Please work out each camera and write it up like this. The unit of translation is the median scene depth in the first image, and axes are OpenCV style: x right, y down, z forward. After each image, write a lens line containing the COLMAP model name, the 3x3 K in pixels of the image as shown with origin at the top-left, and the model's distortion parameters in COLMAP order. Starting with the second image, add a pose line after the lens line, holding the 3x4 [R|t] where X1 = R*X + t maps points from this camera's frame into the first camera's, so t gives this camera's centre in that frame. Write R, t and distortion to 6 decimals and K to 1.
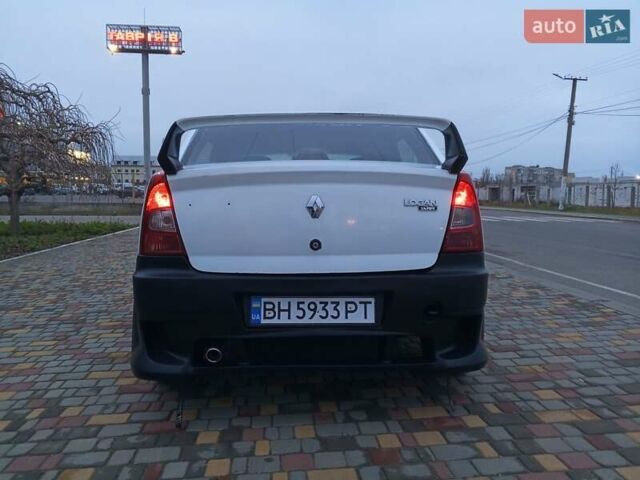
lens RADIAL K [[516.3, 0, 321.7], [0, 516.3, 225.1], [0, 0, 1]] dist [0.016646, -0.006195]
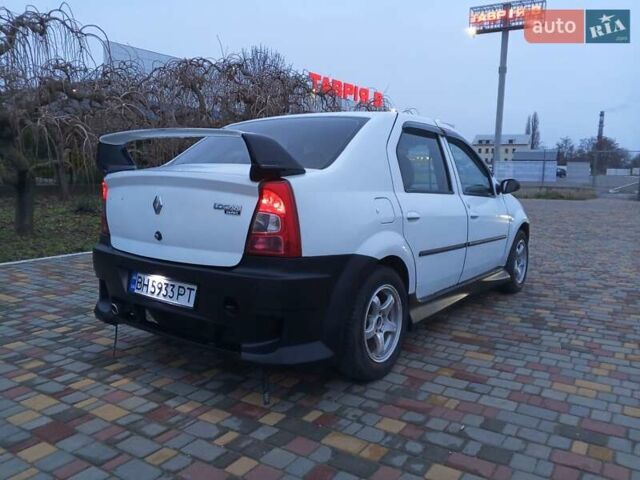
lens RADIAL K [[503.9, 0, 320.0], [0, 503.9, 240.0], [0, 0, 1]] dist [0.018761, -0.041844]
pose [[0.780516, 0.096449, -0.617650, 0.958920], [-0.051459, 0.994586, 0.090282, -0.075233], [0.623014, -0.038683, 0.781254, 0.279599]]
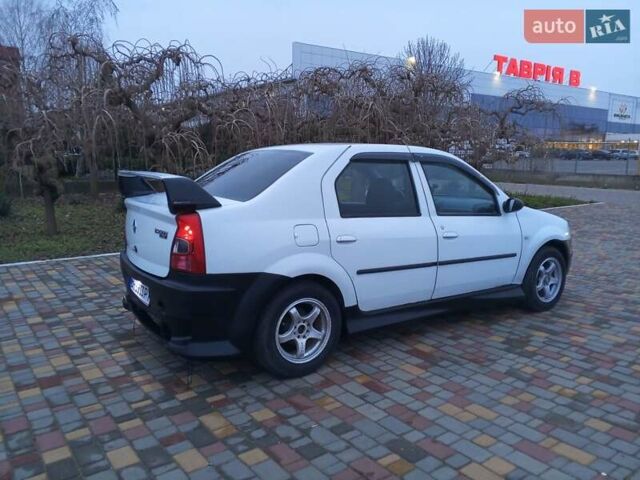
lens RADIAL K [[500.0, 0, 320.0], [0, 500.0, 240.0], [0, 0, 1]] dist [0.010756, -0.008522]
pose [[0.517781, 0.139530, -0.844058, 1.525435], [-0.052294, 0.989927, 0.131564, -0.216388], [0.853914, -0.023982, 0.519862, 0.624438]]
